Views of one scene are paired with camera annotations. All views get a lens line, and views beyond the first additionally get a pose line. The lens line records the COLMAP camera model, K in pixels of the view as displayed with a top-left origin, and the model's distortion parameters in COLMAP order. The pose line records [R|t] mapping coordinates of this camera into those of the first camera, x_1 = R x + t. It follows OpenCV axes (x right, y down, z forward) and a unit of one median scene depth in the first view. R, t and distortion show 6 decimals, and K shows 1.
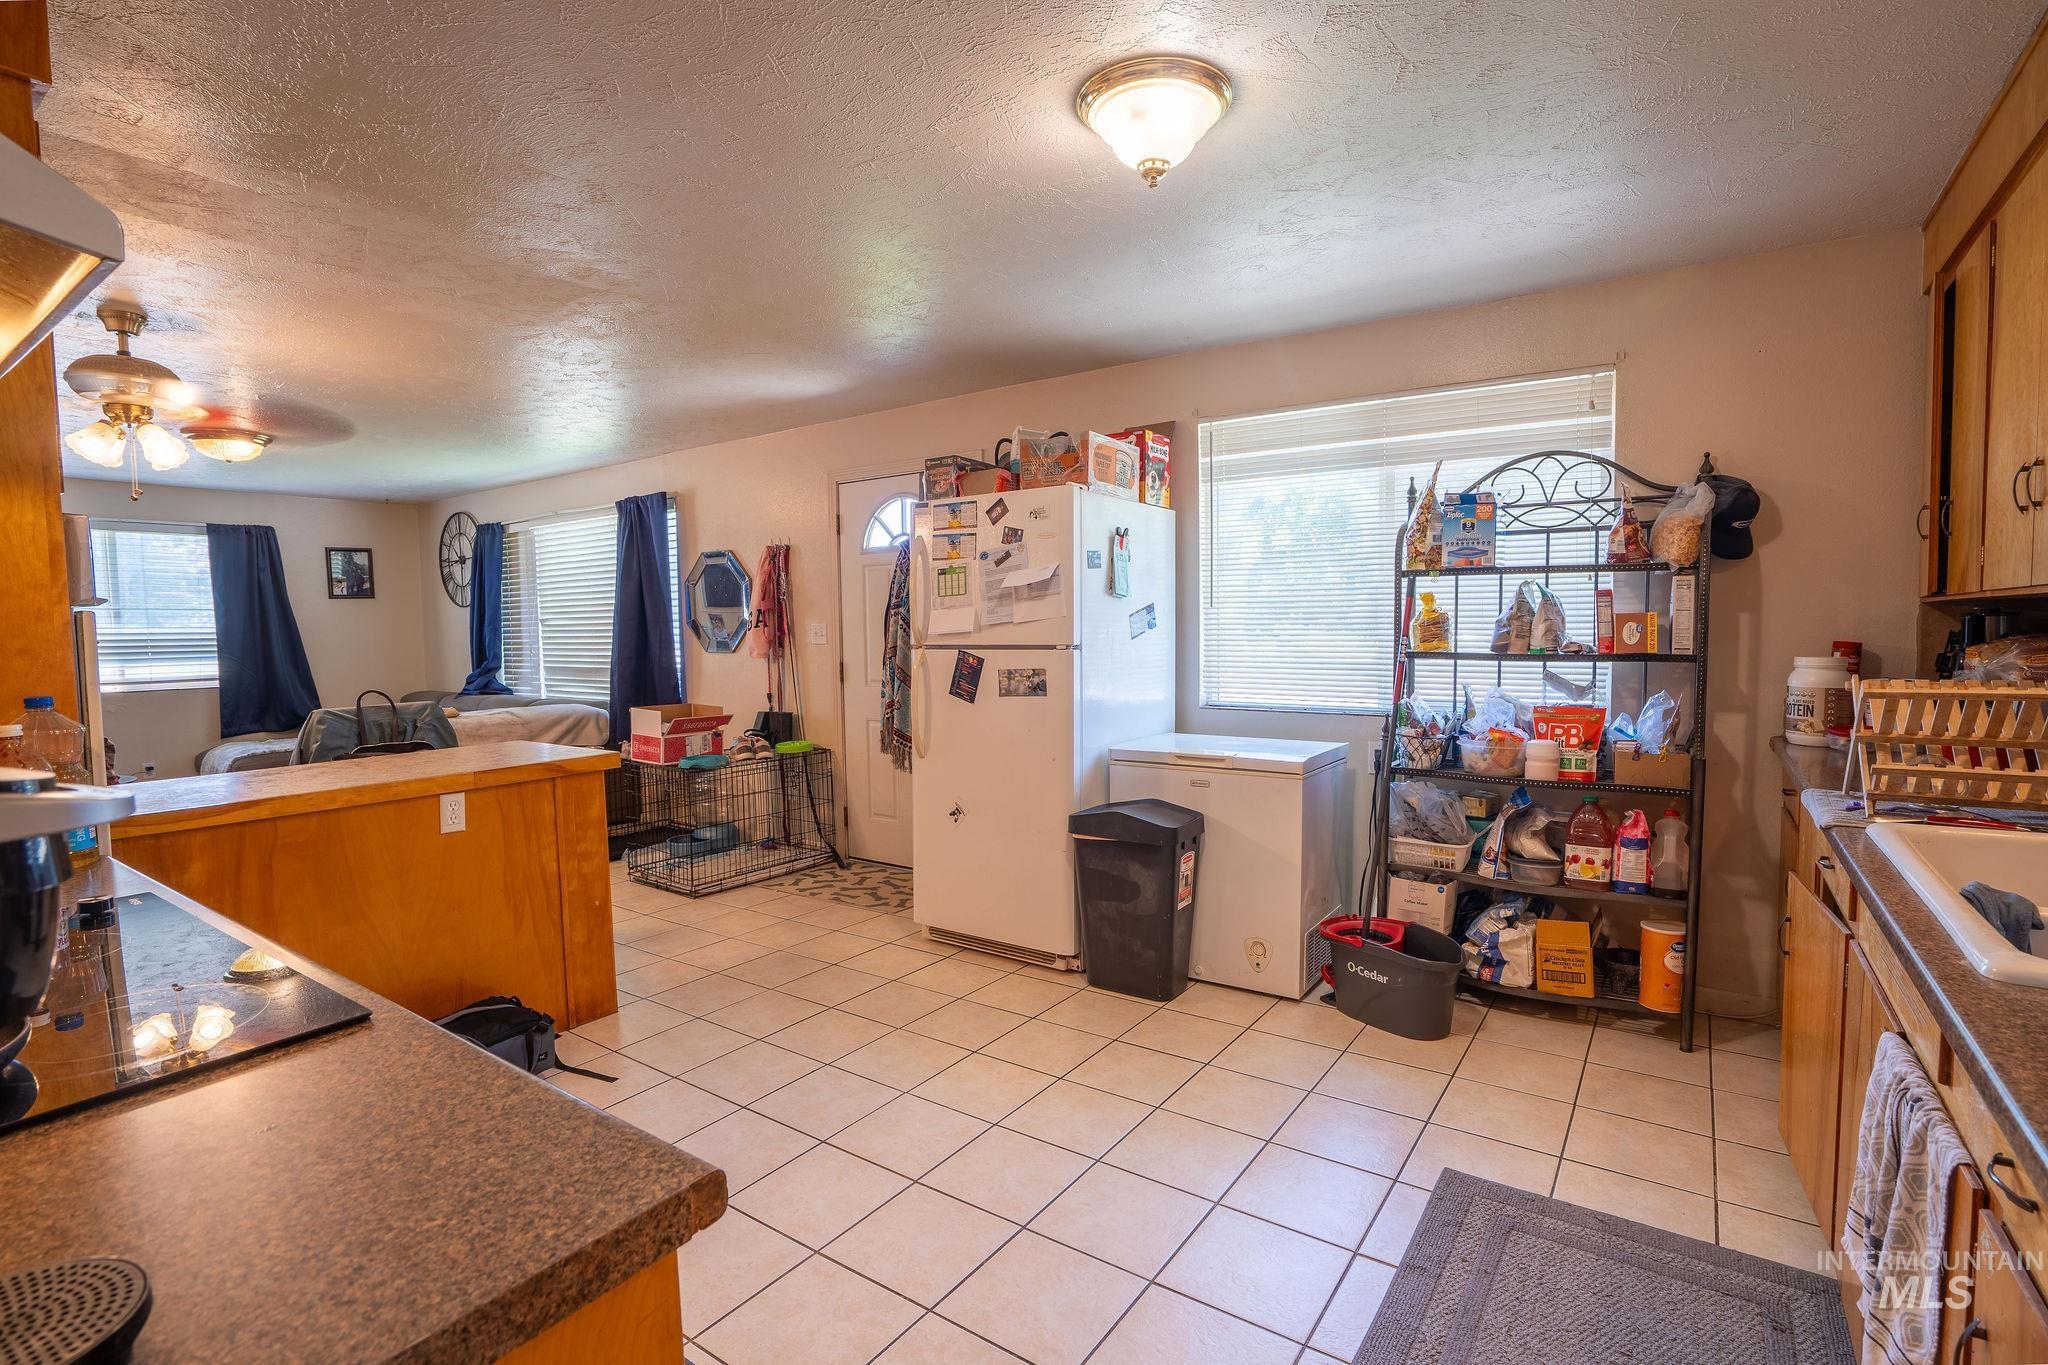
lens RADIAL K [[968.3, 0, 1024.0], [0, 968.3, 682.5], [0, 0, 1]] dist [-0.068692, 0.028038]
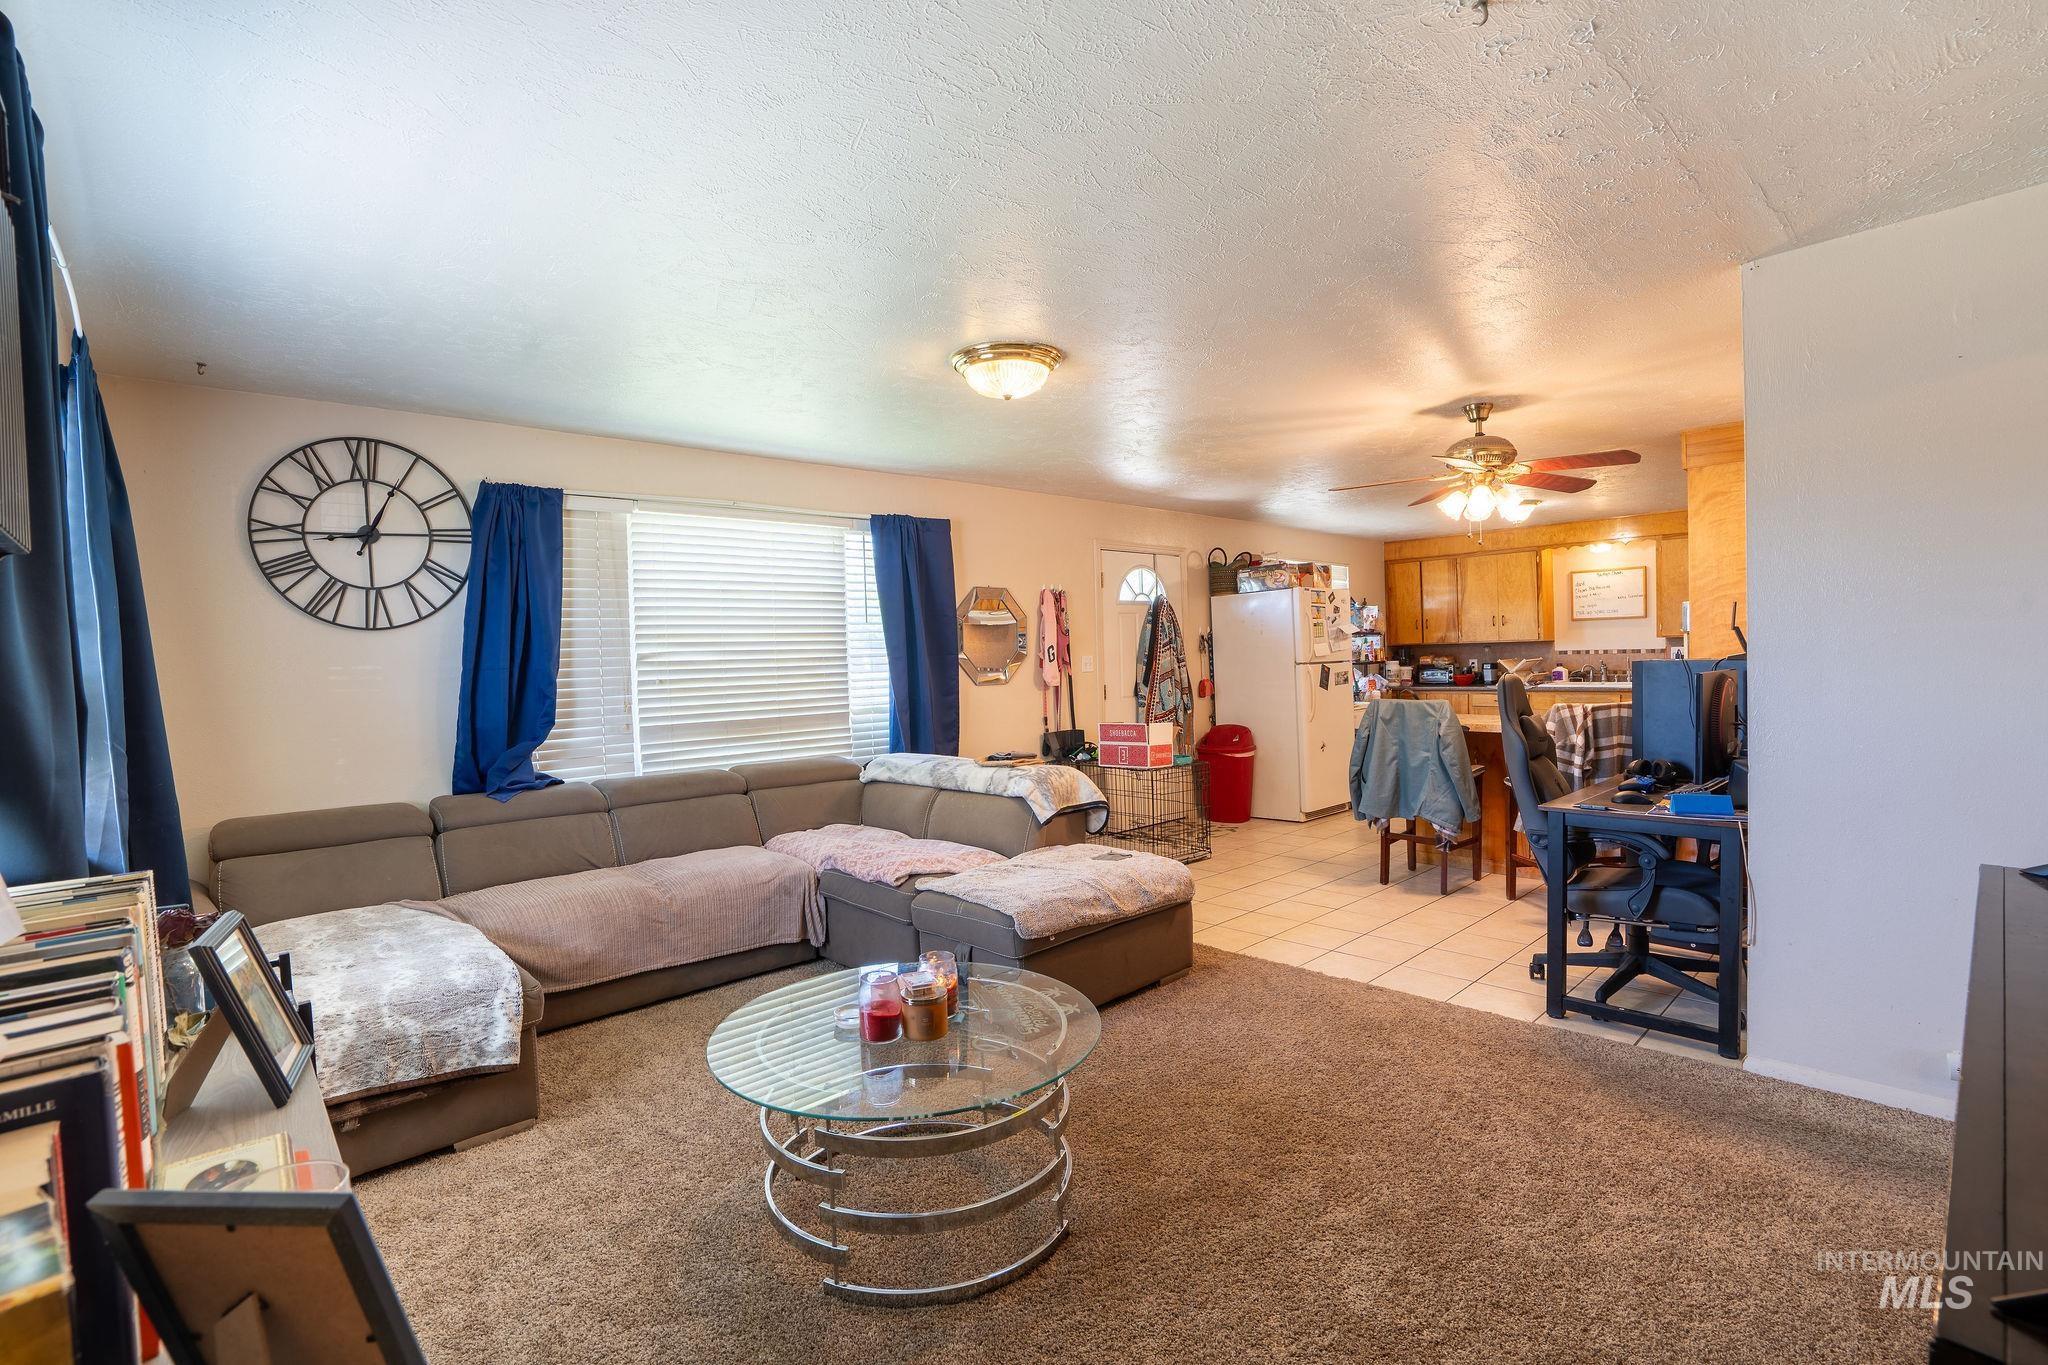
lens RADIAL K [[941.5, 0, 1024.0], [0, 941.5, 682.5], [0, 0, 1]] dist [-0.066978, 0.027321]
pose [[0.203450, -0.019596, 0.978889, -1.273442], [0.084282, 0.996439, 0.002431, -0.032111], [-0.975451, 0.082008, 0.204377, 0.738532]]
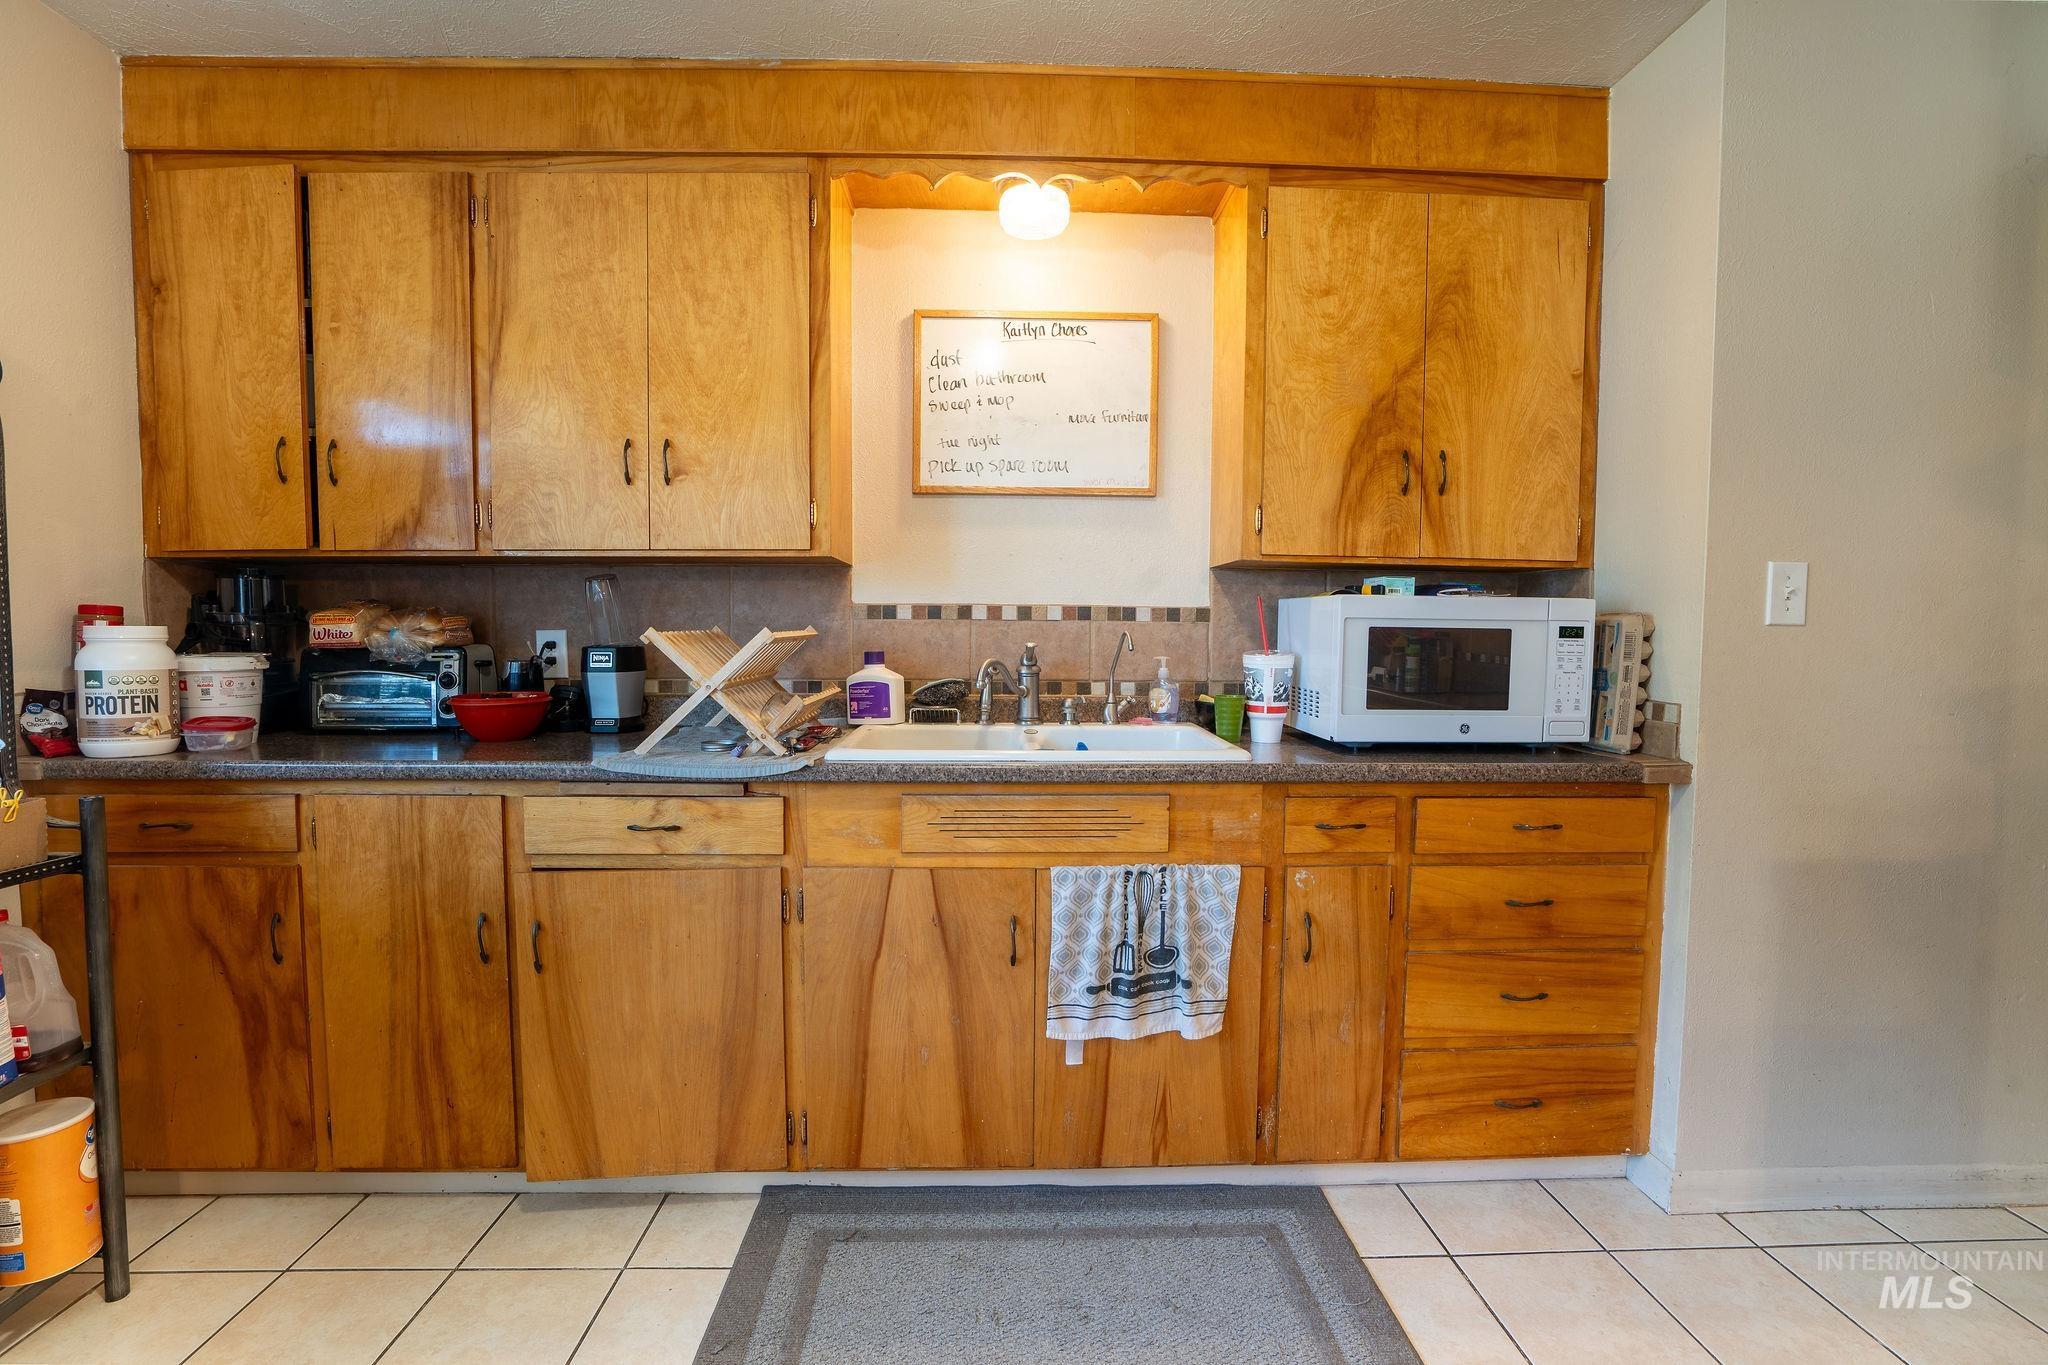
lens RADIAL K [[968.3, 0, 1024.0], [0, 968.3, 682.5], [0, 0, 1]] dist [-0.068692, 0.028038]
pose [[-0.602202, -0.034321, 0.797606, -0.041867], [0.048633, 0.995643, 0.079561, -0.003794], [-0.796861, 0.086702, -0.597909, 0.402817]]
